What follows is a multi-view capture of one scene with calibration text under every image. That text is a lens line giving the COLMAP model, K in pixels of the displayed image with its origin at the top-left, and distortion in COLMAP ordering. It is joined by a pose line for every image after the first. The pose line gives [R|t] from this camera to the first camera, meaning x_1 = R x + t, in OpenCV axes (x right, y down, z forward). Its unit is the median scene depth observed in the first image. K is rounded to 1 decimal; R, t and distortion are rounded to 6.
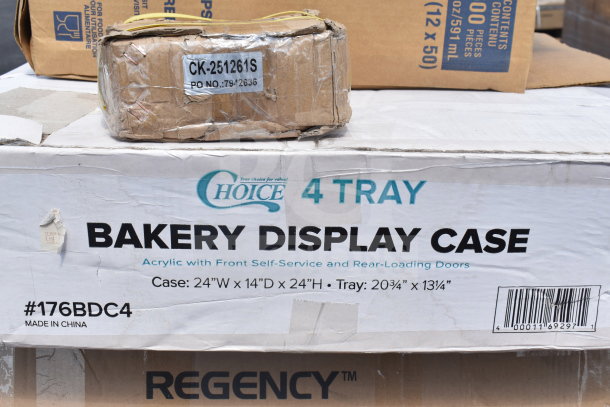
lens RADIAL K [[679.1, 0, 303.4], [0, 679.1, 206.4], [0, 0, 1]] dist [-0.077883, 0.000000]
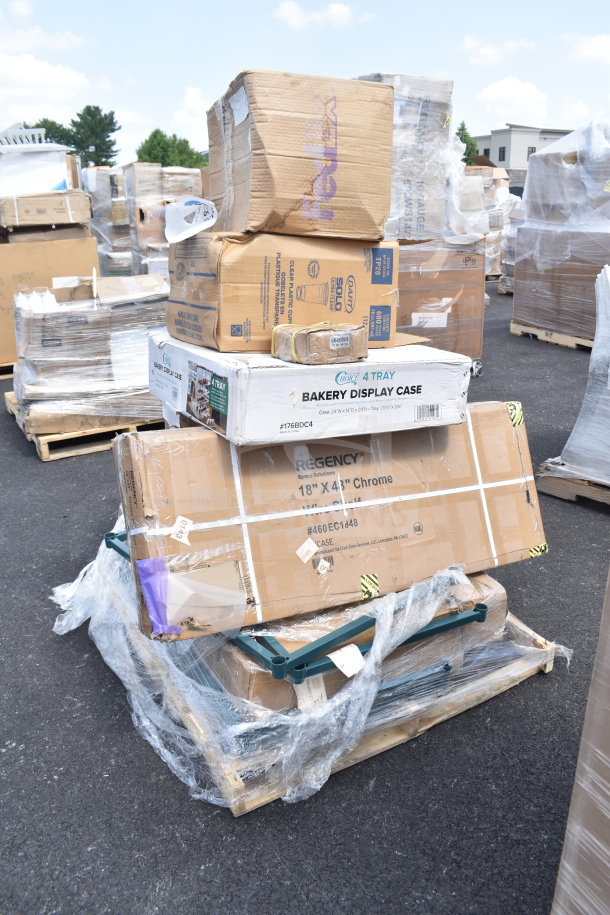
lens RADIAL K [[774.6, 0, 307.2], [0, 774.6, 456.4], [0, 0, 1]] dist [-0.079892, -0.000386]
pose [[0.887477, -0.115872, 0.446048, -1.506623], [0.157018, 0.985991, -0.056275, 0.402690], [-0.433279, 0.119981, 0.893238, -1.656334]]
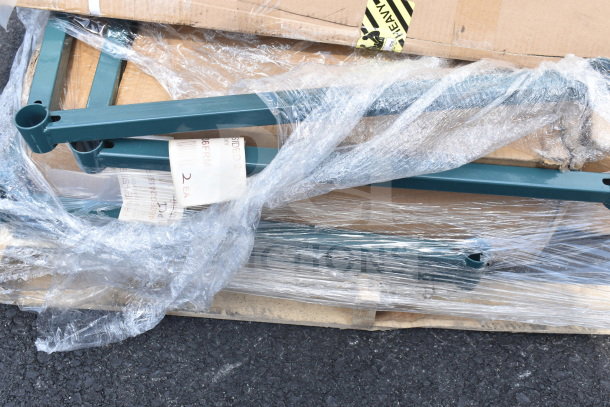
lens RADIAL K [[679.1, 0, 305.3], [0, 679.1, 203.6], [0, 0, 1]] dist [-0.077883, 0.000000]
pose [[0.989280, 0.140371, -0.040261, -0.049518], [-0.100393, 0.853962, 0.510559, 0.469420], [0.106049, -0.501044, 0.858900, -0.126763]]
